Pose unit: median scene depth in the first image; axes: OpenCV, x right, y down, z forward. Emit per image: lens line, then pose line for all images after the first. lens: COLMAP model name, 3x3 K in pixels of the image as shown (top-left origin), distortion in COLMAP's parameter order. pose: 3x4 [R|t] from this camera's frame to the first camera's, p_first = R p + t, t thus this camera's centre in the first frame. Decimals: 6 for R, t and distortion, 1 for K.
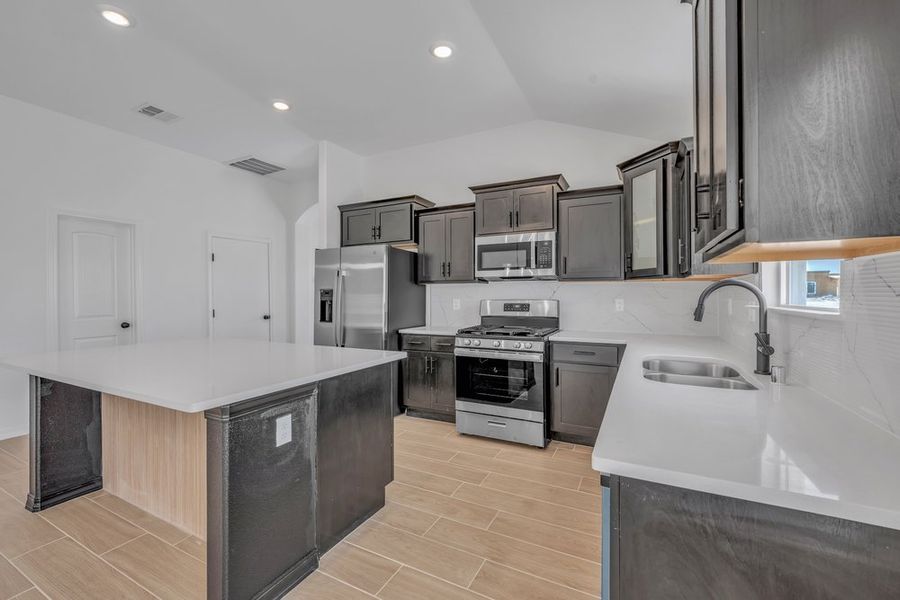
lens RADIAL K [[365.3, 0, 438.6], [0, 365.3, 296.8], [0, 0, 1]] dist [-0.001733, -0.001067]
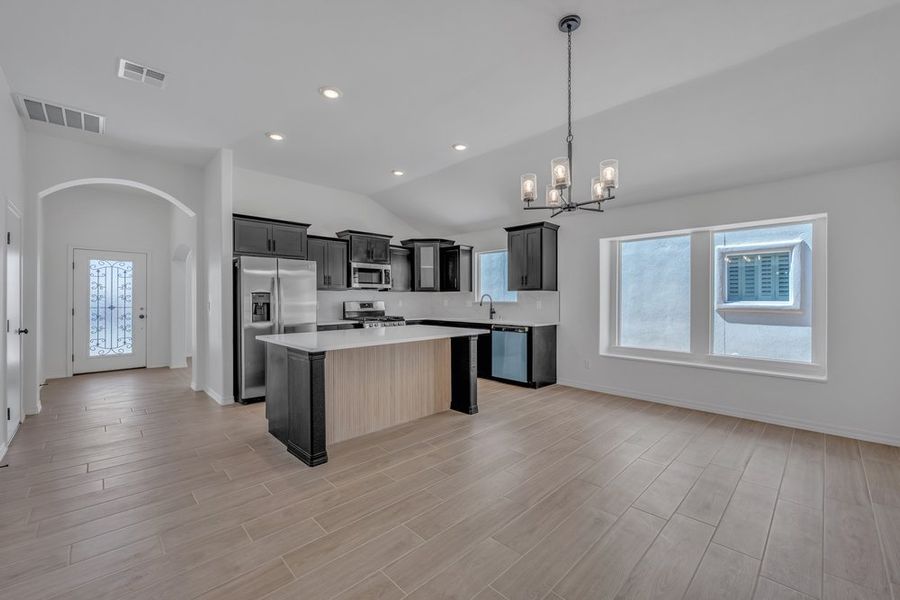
lens RADIAL K [[365.3, 0, 445.0], [0, 365.3, 296.2], [0, 0, 1]] dist [-0.001733, -0.001067]
pose [[0.323275, 0.010765, 0.946244, -1.287529], [0.005921, 0.999893, -0.013399, 0.009939], [-0.946286, 0.009934, 0.323177, 0.103351]]
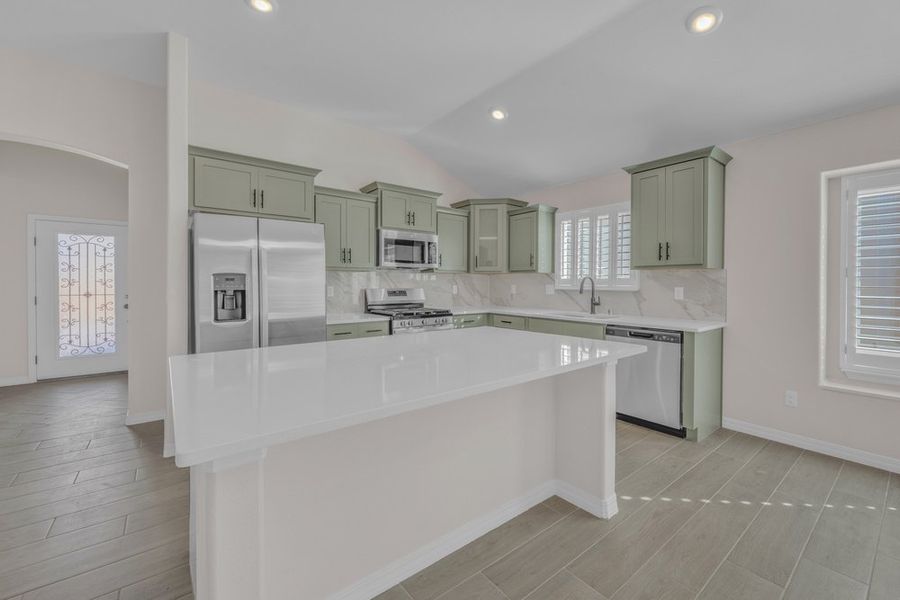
lens RADIAL K [[365.3, 0, 443.0], [0, 365.3, 285.7], [0, 0, 1]] dist [-0.001733, -0.001067]
pose [[0.434635, -0.002250, 0.900604, -0.800174], [0.006020, 0.999982, -0.000407, 0.005068], [-0.900587, 0.005598, 0.434641, 0.375248]]
